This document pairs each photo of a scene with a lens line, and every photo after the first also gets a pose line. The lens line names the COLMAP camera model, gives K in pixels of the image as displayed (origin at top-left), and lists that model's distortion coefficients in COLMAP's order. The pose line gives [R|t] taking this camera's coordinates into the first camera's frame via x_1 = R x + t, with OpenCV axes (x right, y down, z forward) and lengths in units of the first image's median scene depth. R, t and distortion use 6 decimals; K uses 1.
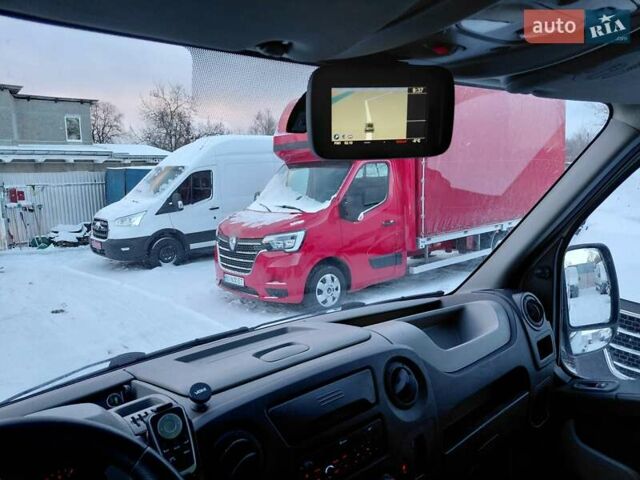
lens RADIAL K [[492.4, 0, 316.8], [0, 492.4, 238.8], [0, 0, 1]] dist [-0.000222, -0.017716]
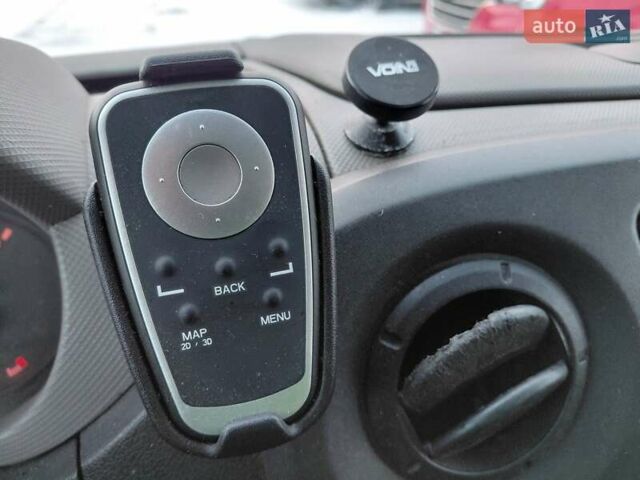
lens RADIAL K [[492.4, 0, 323.5], [0, 492.4, 240.4], [0, 0, 1]] dist [-0.000222, -0.017716]
pose [[0.921319, 0.277110, -0.272728, -0.195916], [-0.137076, 0.887912, 0.439115, 0.306865], [0.363842, -0.367180, 0.856036, 0.824004]]
